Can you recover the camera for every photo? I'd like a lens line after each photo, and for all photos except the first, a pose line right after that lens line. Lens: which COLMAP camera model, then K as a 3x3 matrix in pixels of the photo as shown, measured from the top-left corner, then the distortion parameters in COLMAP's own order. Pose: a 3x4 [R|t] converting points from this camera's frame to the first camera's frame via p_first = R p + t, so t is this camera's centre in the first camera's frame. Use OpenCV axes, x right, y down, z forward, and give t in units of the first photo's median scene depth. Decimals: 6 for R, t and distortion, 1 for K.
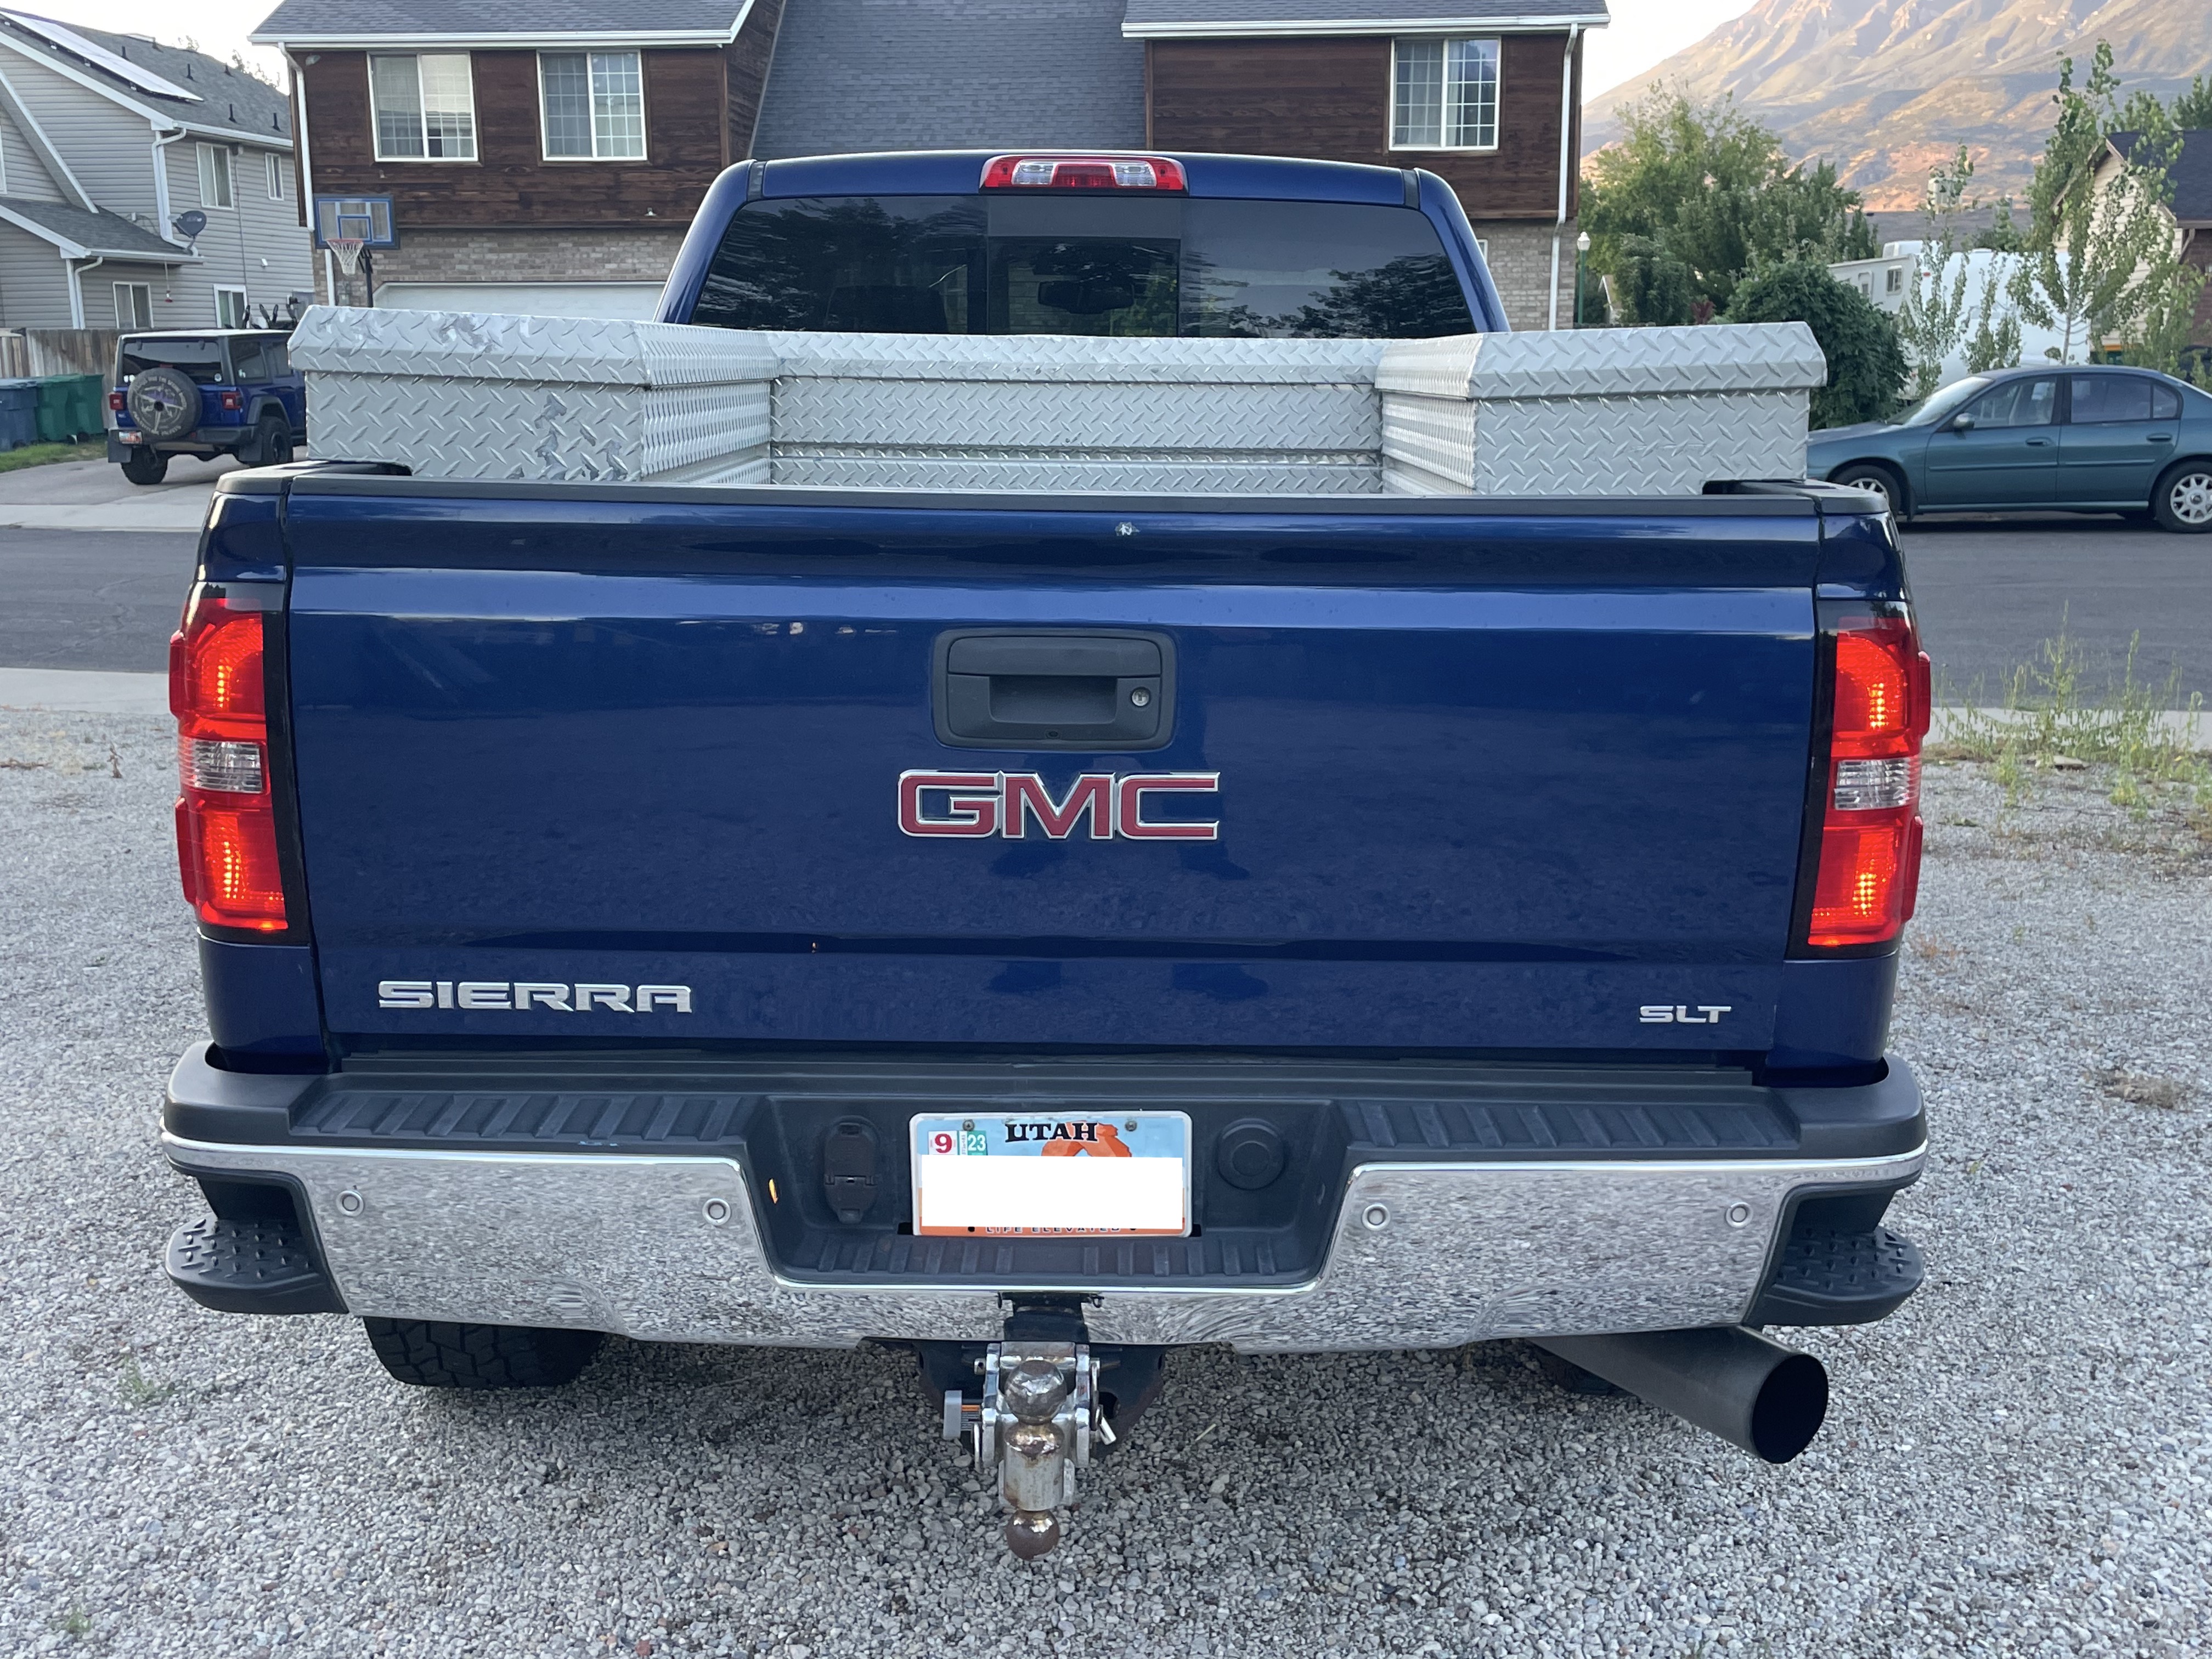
lens RADIAL K [[2326.2, 0, 1139.8], [0, 2326.2, 835.0], [0, 0, 1]] dist [0.032983, 0.000000]
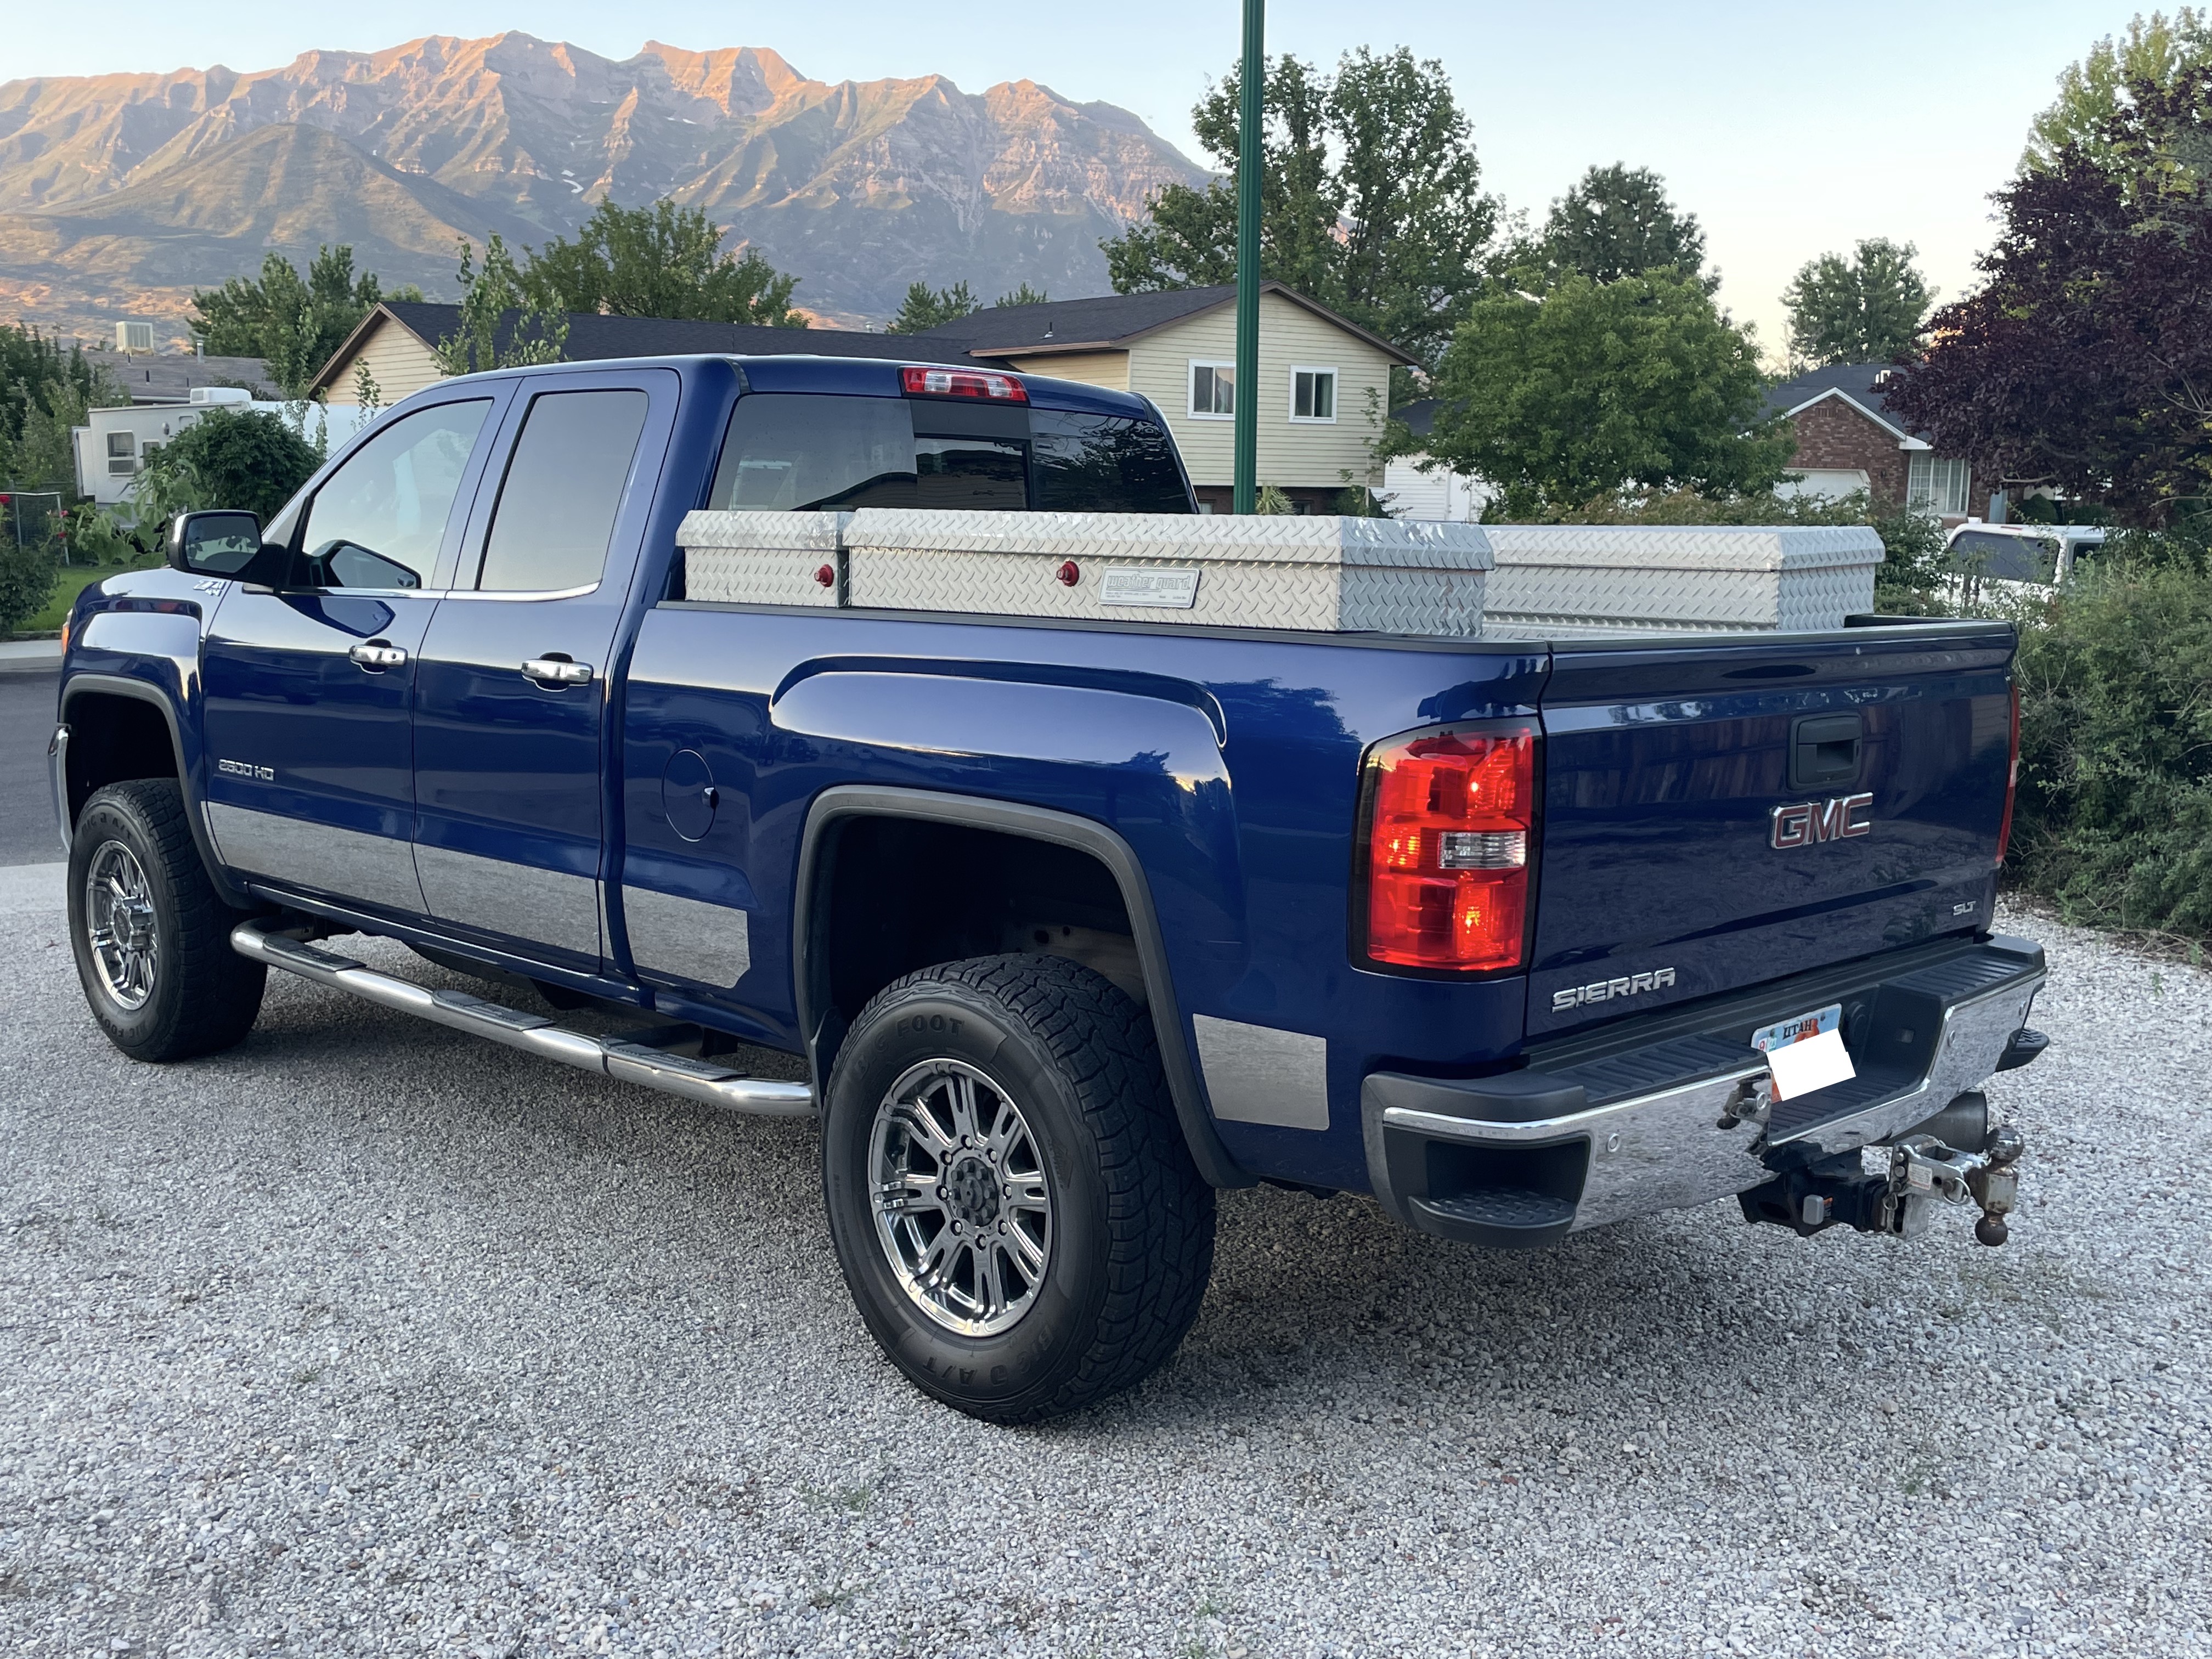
lens RADIAL K [[2226.2, 0, 1172.8], [0, 2226.2, 805.7], [0, 0, 1]] dist [0.043086, 0.000000]
pose [[0.698894, -0.085317, 0.710118, -0.115272], [0.130268, 0.991437, -0.009093, -0.005388], [-0.703262, 0.098861, 0.704024, 0.016303]]
